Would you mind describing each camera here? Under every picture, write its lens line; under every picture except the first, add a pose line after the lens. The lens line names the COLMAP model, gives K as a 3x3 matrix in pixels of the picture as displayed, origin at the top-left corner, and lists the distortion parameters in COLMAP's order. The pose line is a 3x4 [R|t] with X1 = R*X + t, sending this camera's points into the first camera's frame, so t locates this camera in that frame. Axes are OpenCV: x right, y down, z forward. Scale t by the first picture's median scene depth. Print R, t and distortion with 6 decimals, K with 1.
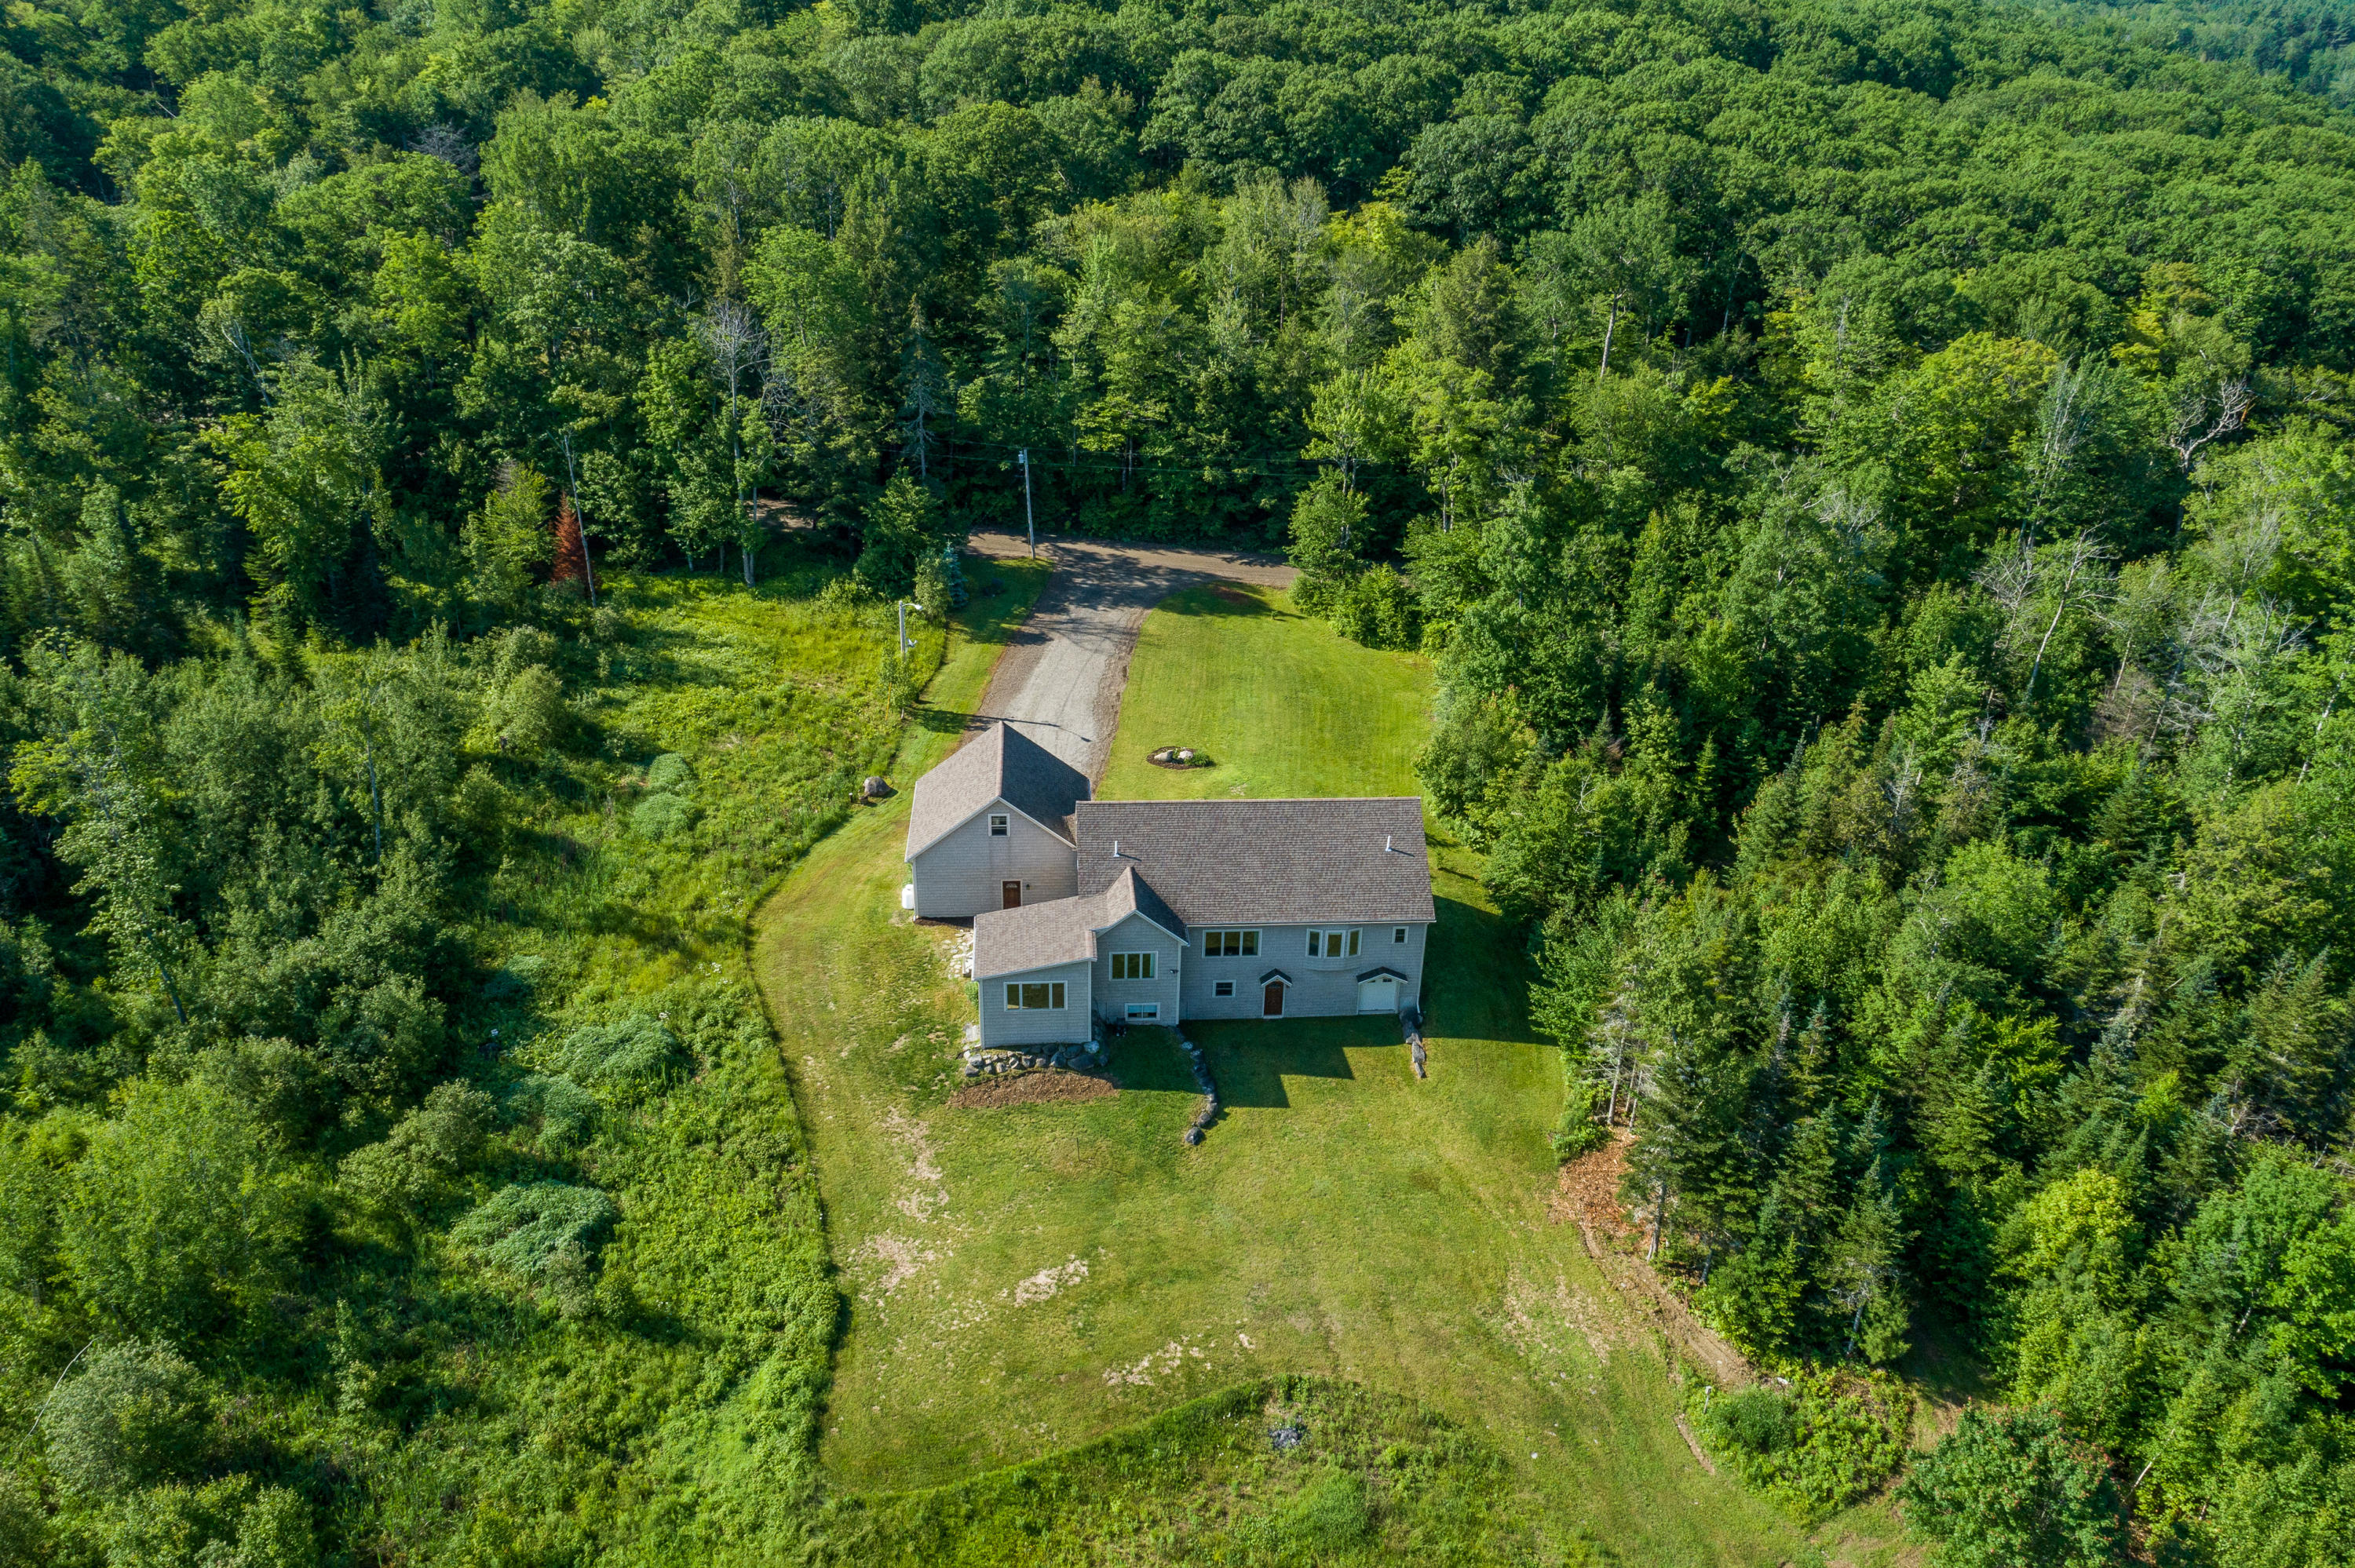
lens RADIAL K [[1609.3, 0, 1182.9], [0, 1609.3, 815.4], [0, 0, 1]] dist [-0.000130, 0.011649]
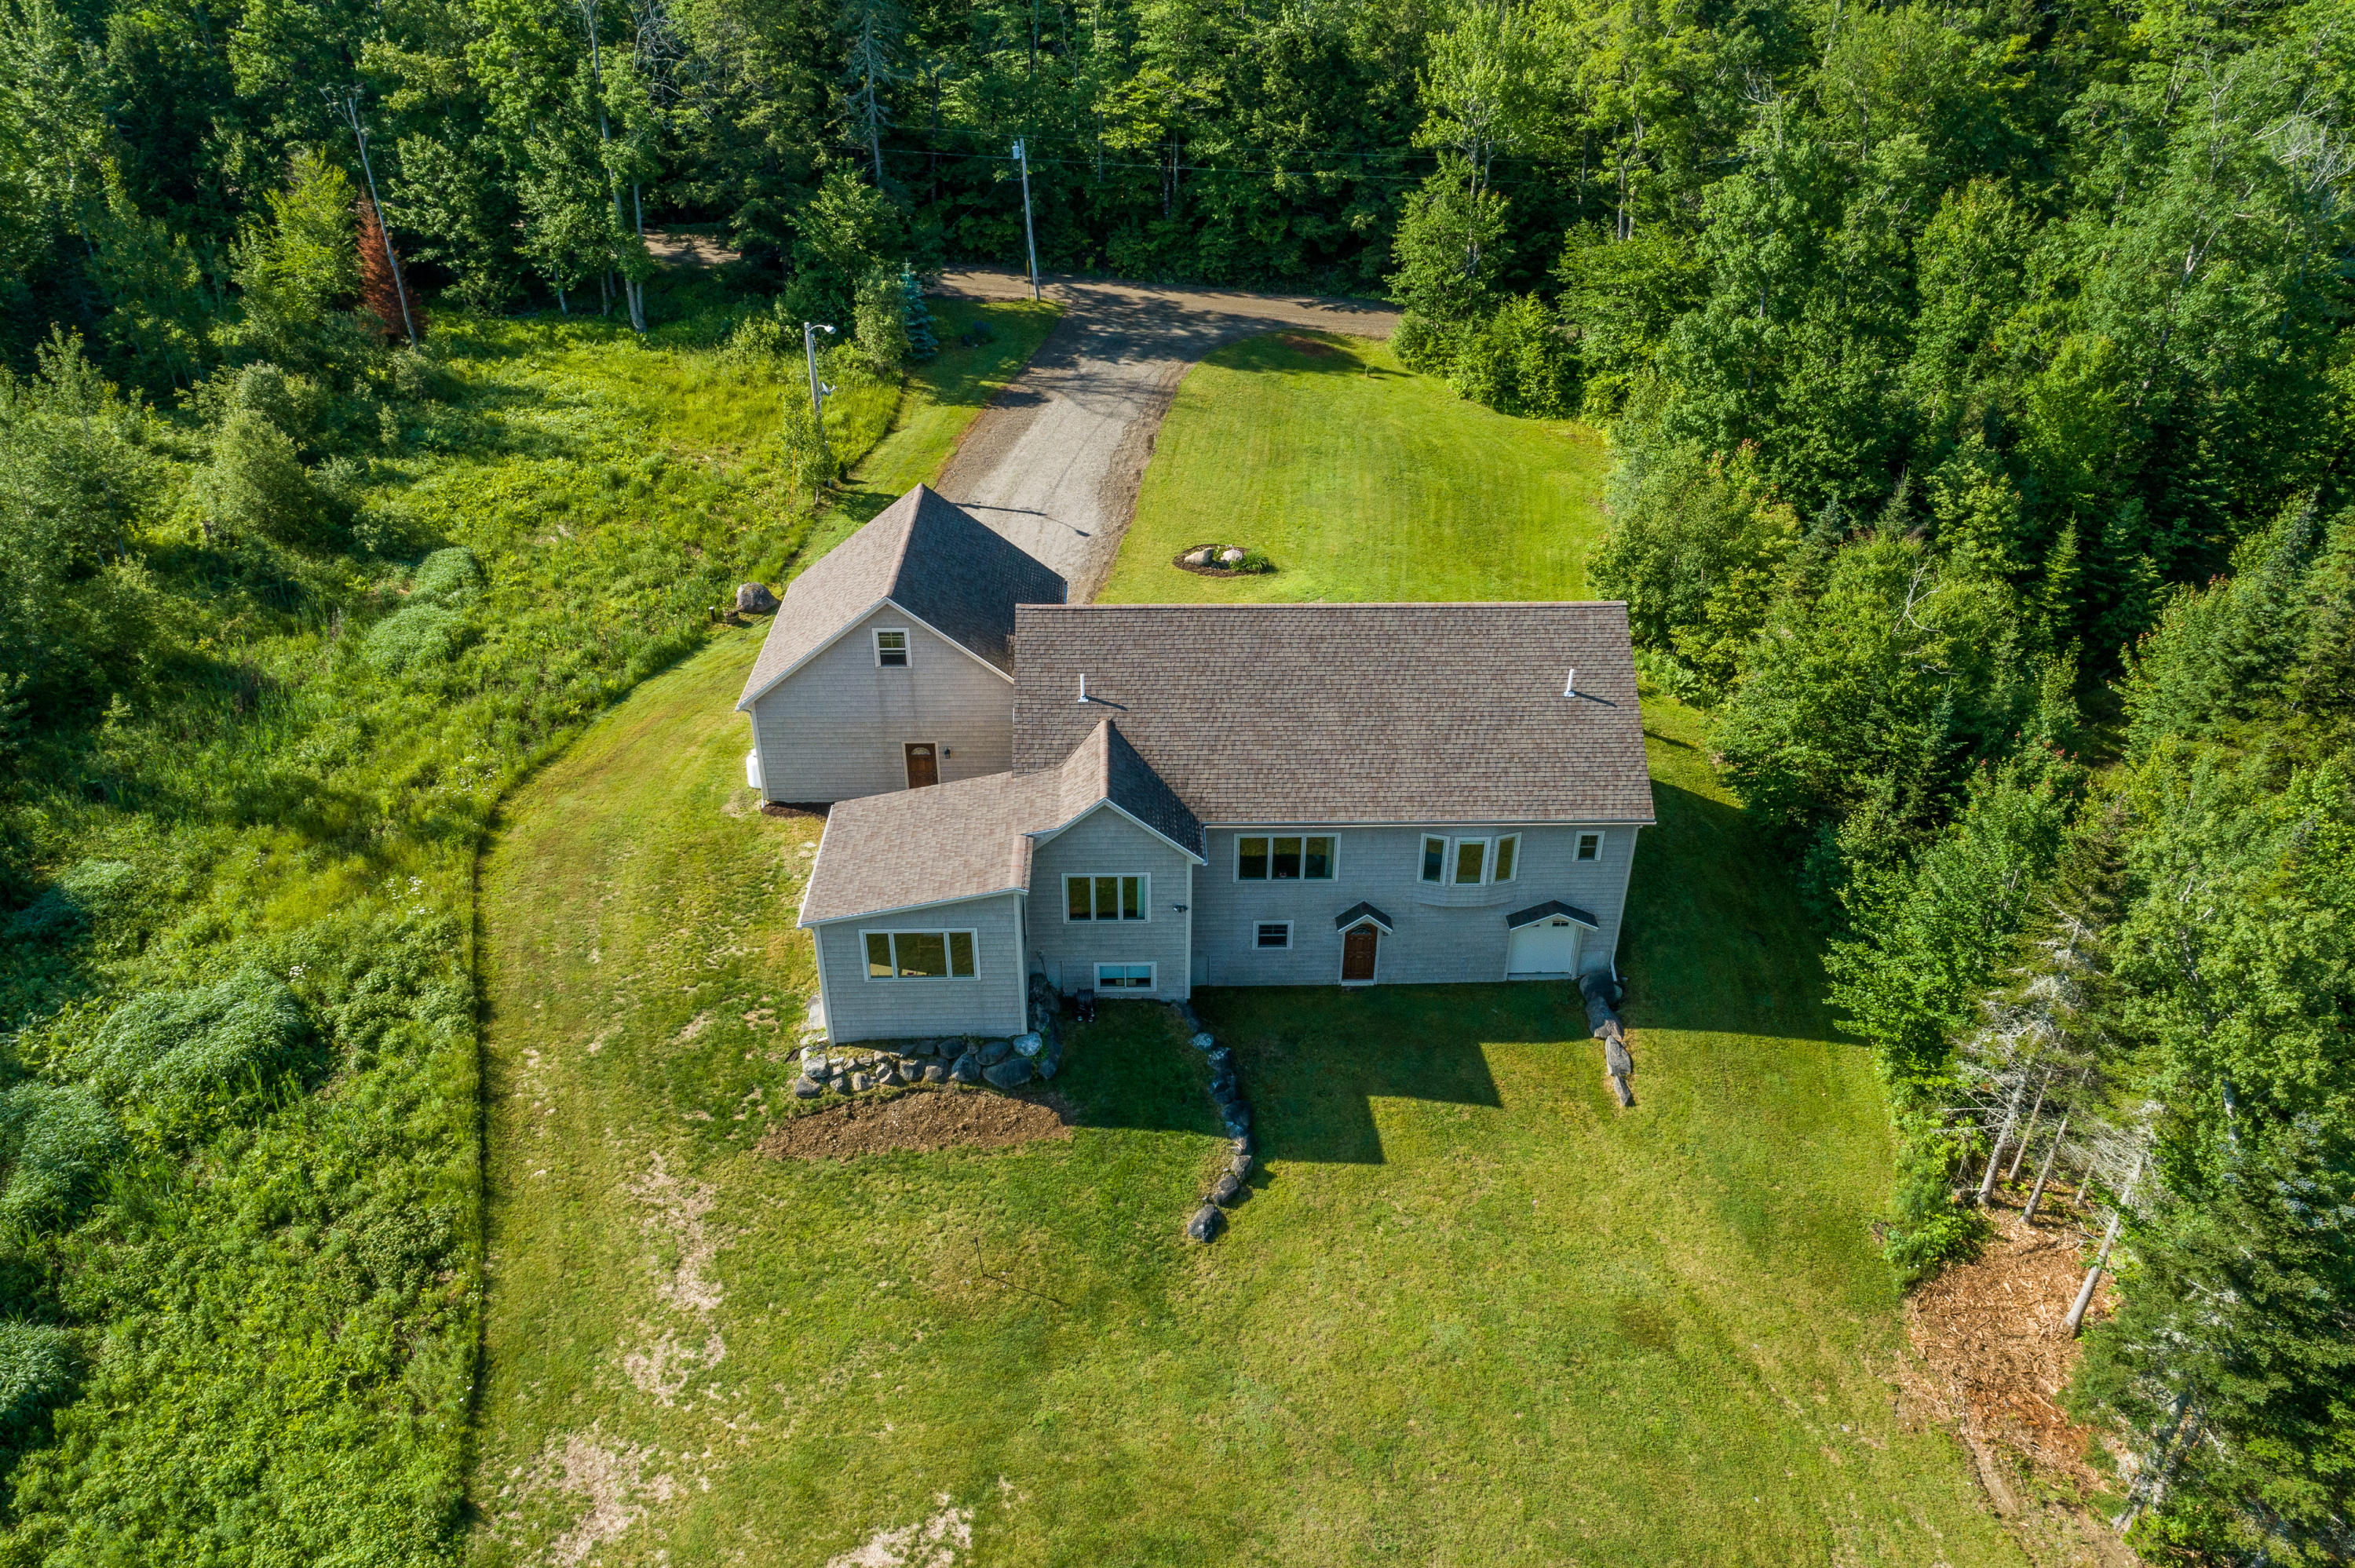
lens RADIAL K [[1609.3, 0, 1188.0], [0, 1609.3, 789.2], [0, 0, 1]] dist [-0.000130, 0.011649]
pose [[0.998576, 0.010581, -0.052296, 0.021344], [-0.007067, 0.997734, 0.066916, 0.015307], [0.052886, -0.066451, 0.996387, 0.370955]]
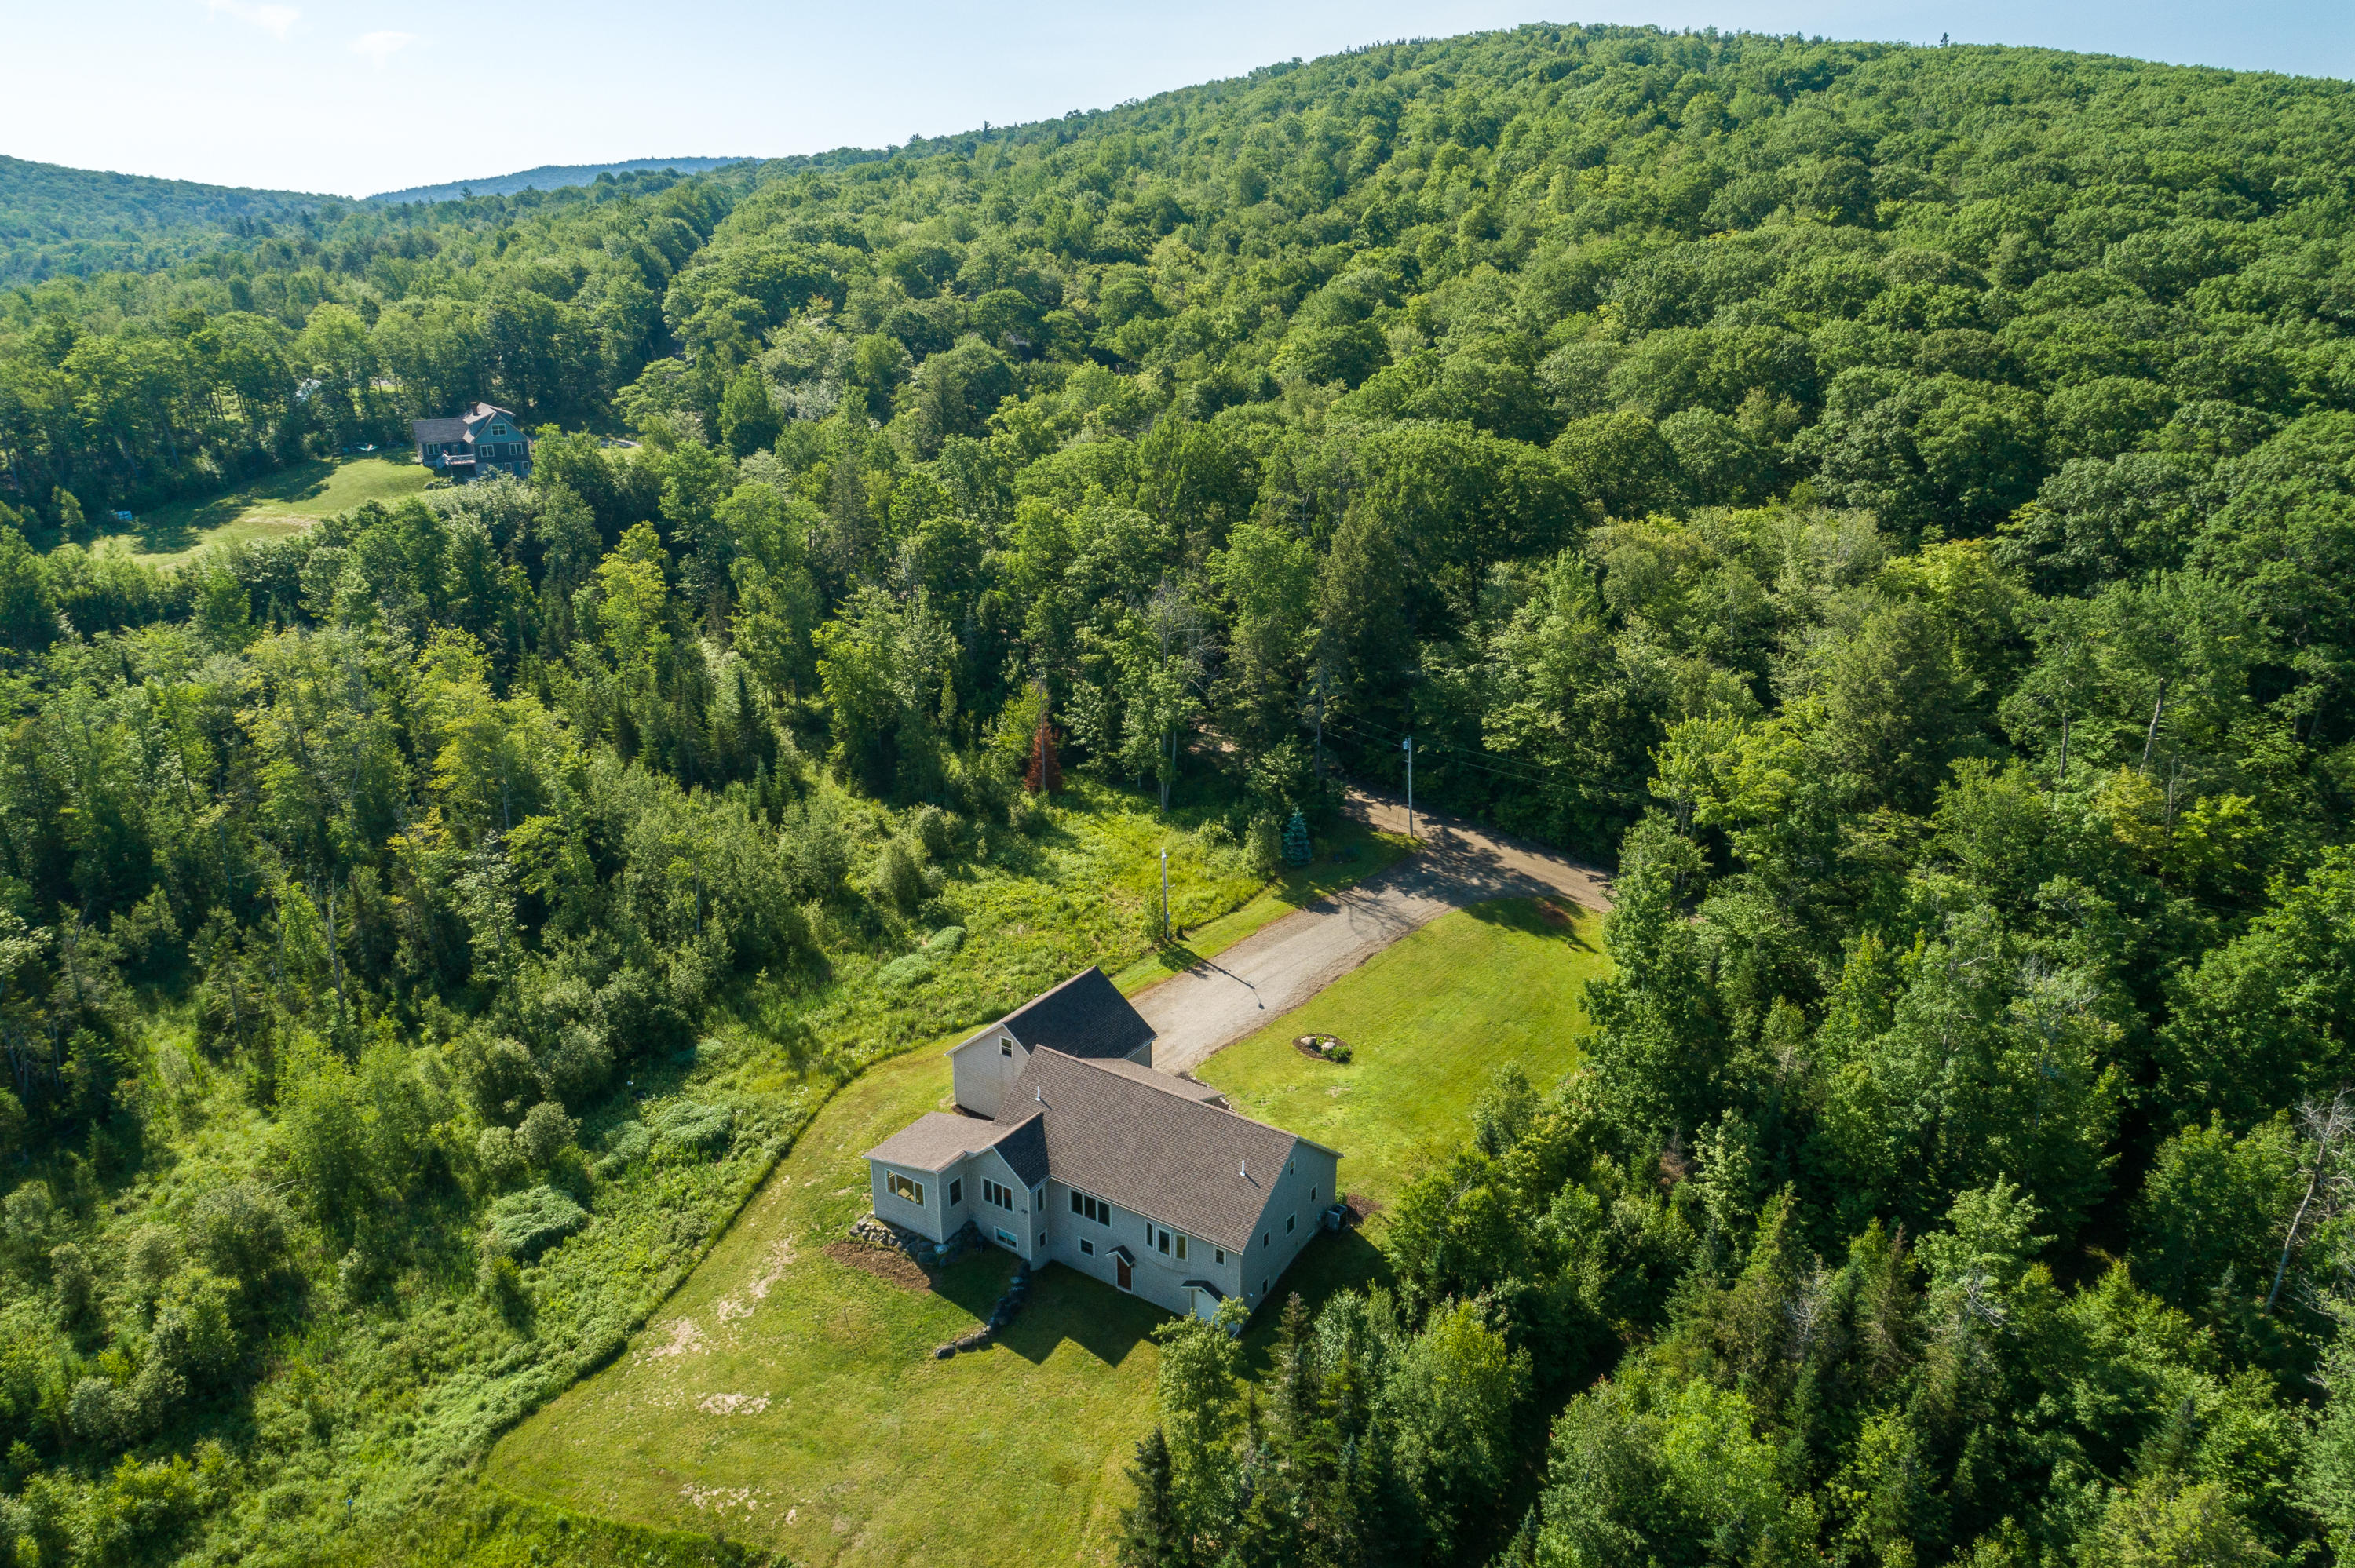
lens RADIAL K [[1609.3, 0, 1179.5], [0, 1609.3, 784.1], [0, 0, 1]] dist [-0.000130, 0.011649]
pose [[0.782073, 0.185700, -0.594876, 0.575116], [-0.269232, 0.961572, -0.053784, -0.132329], [0.562028, 0.202222, 0.802016, 0.076974]]
